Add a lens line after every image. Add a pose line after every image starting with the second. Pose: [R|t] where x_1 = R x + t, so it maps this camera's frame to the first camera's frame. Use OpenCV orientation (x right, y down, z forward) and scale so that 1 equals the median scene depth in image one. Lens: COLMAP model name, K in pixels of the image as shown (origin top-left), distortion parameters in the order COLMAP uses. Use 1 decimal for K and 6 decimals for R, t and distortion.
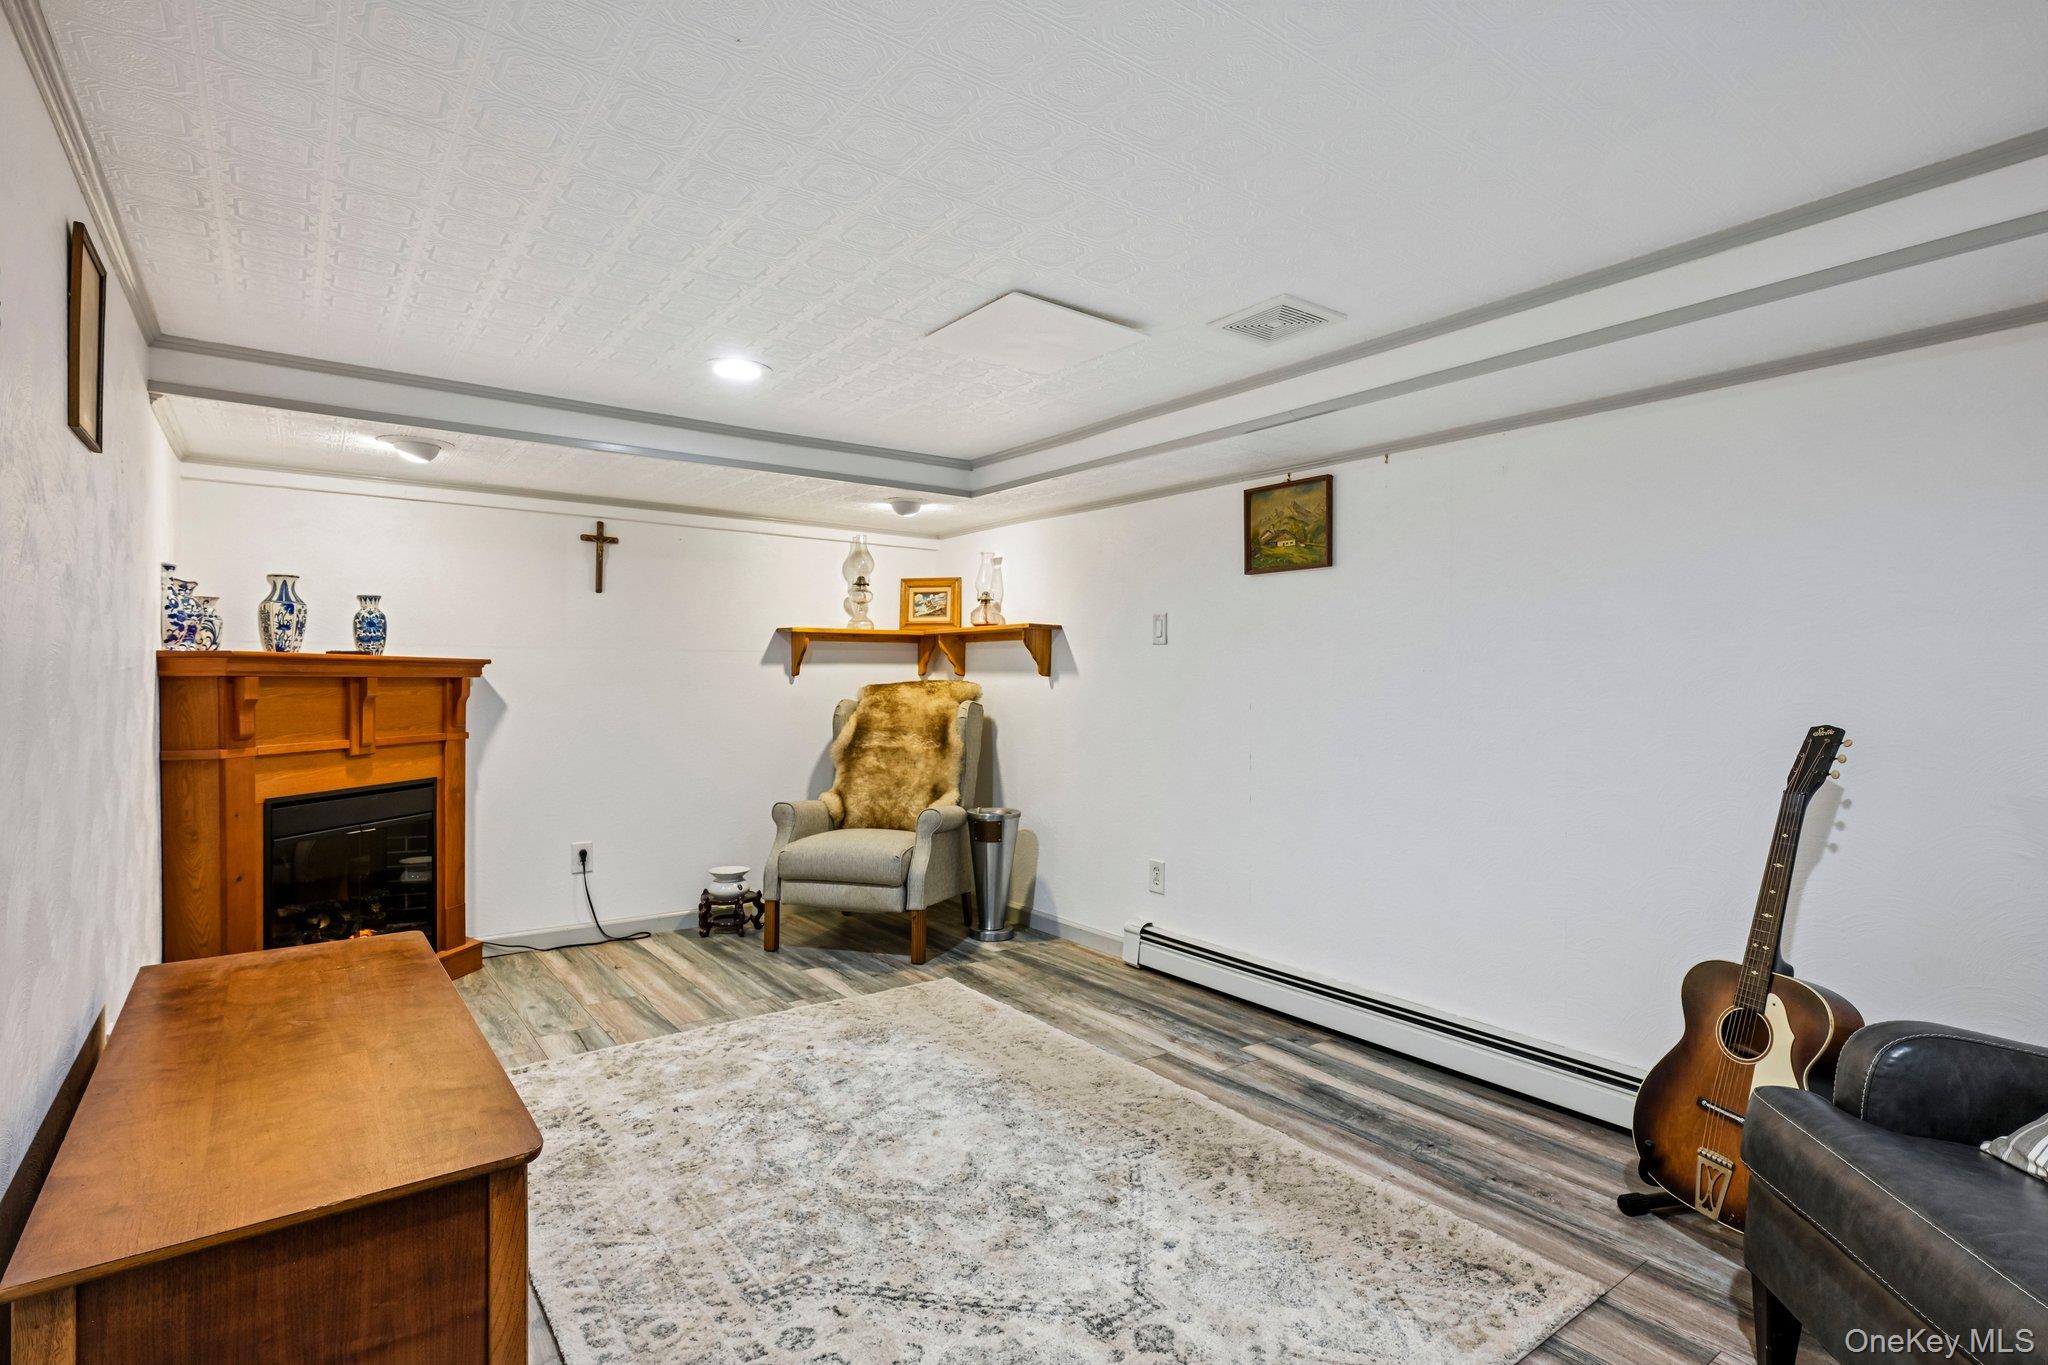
lens RADIAL K [[979.5, 0, 1023.8], [0, 979.5, 678.9], [0, 0, 1]] dist [0.000861, -0.000033]
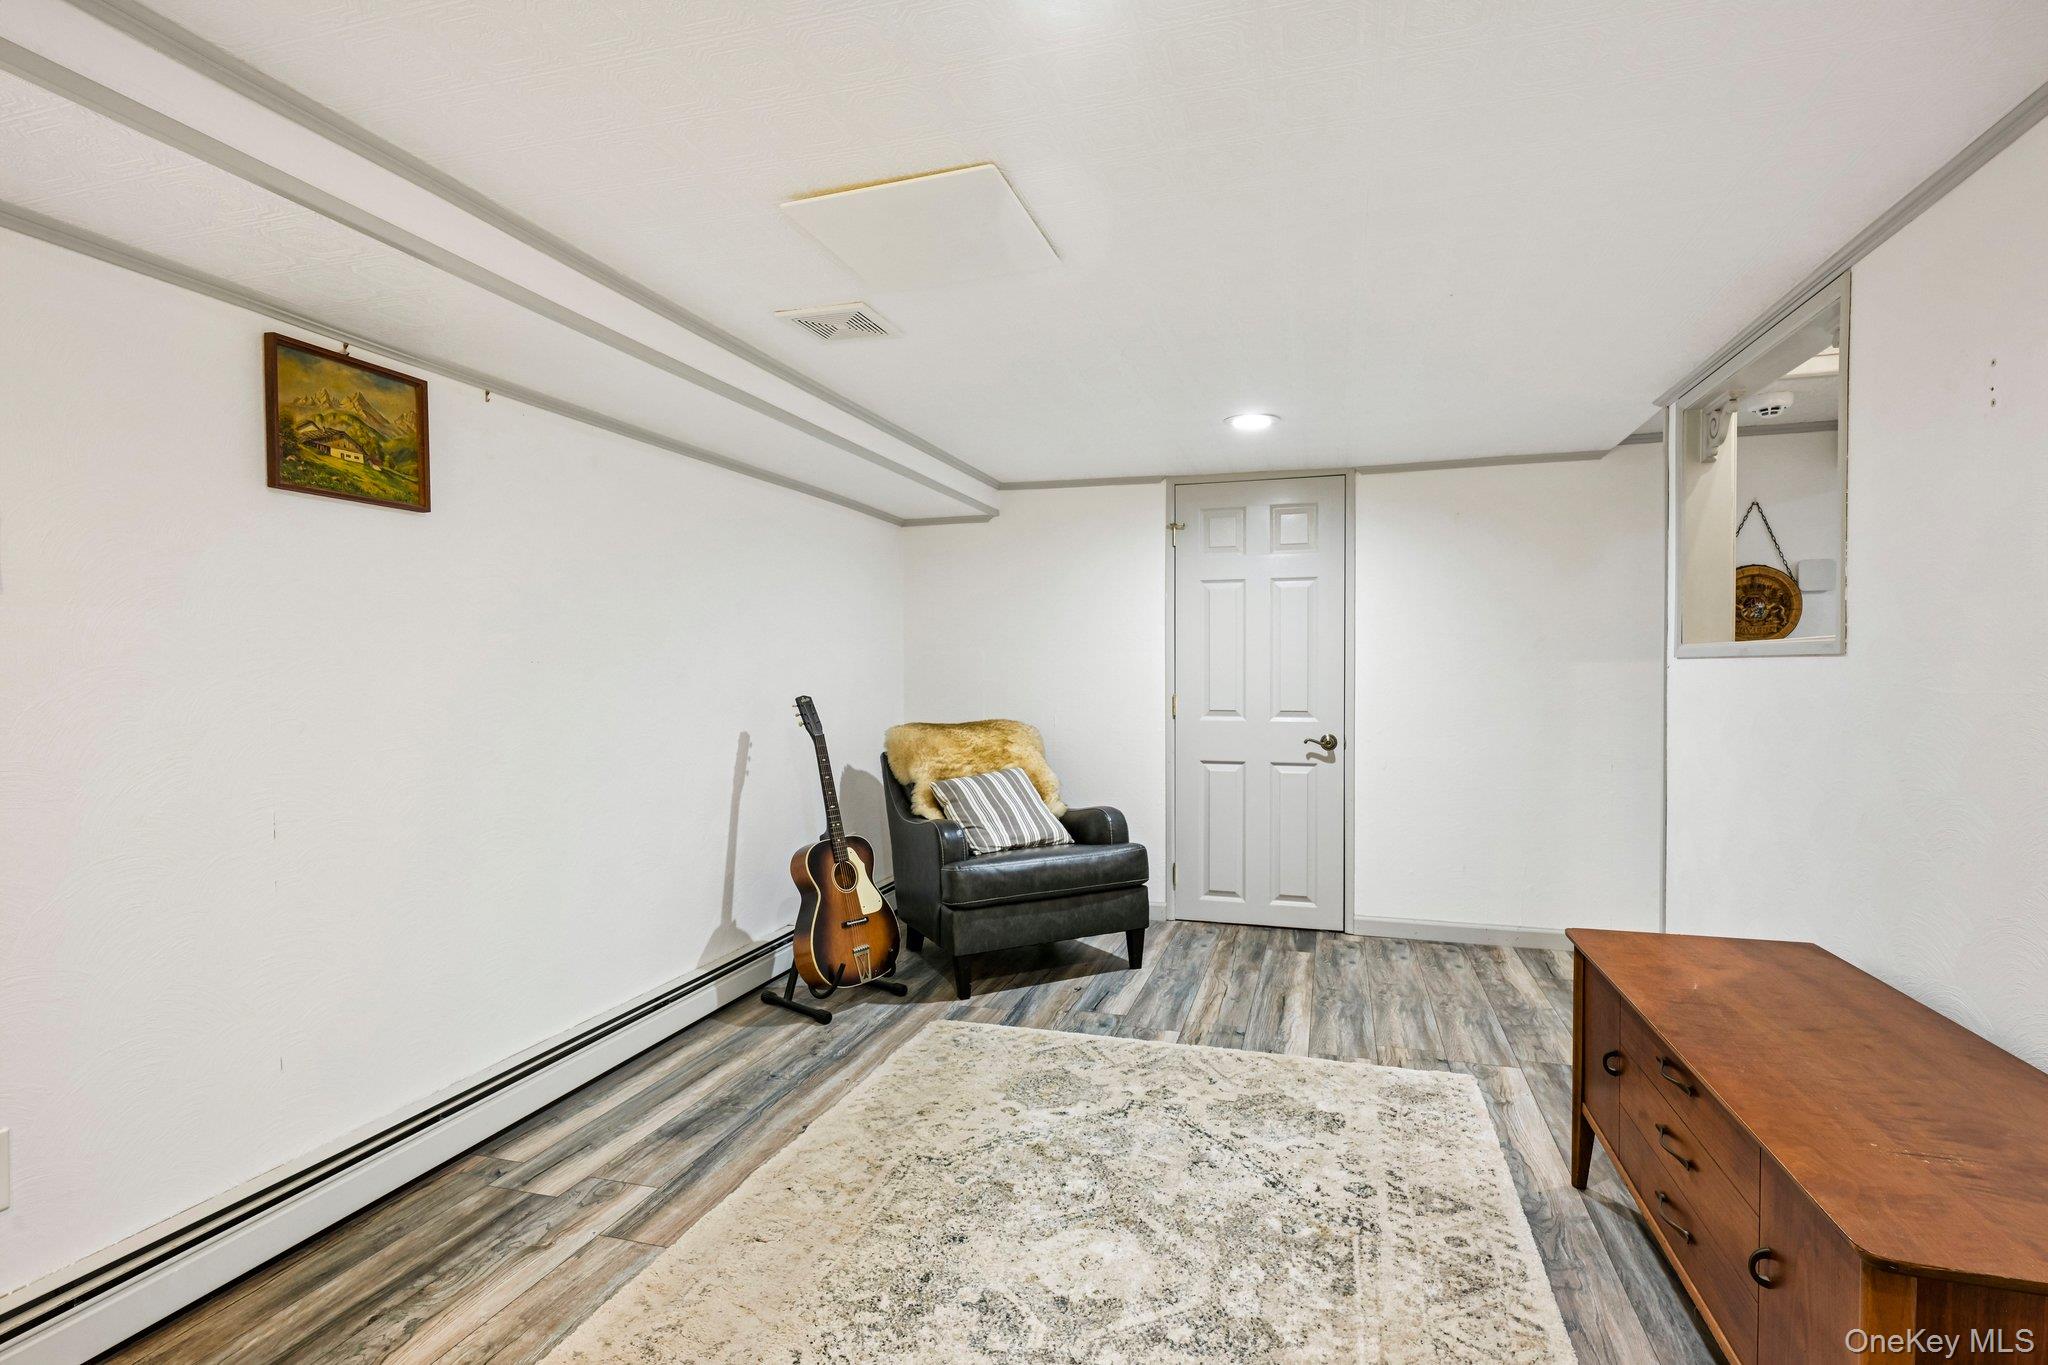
lens RADIAL K [[979.5, 0, 1023.6], [0, 979.5, 679.2], [0, 0, 1]] dist [0.000861, -0.000033]
pose [[-0.578381, -0.012796, 0.815666, -0.535917], [0.001409, 0.999860, 0.016685, -0.006571], [-0.815765, 0.010800, -0.578282, 1.107753]]
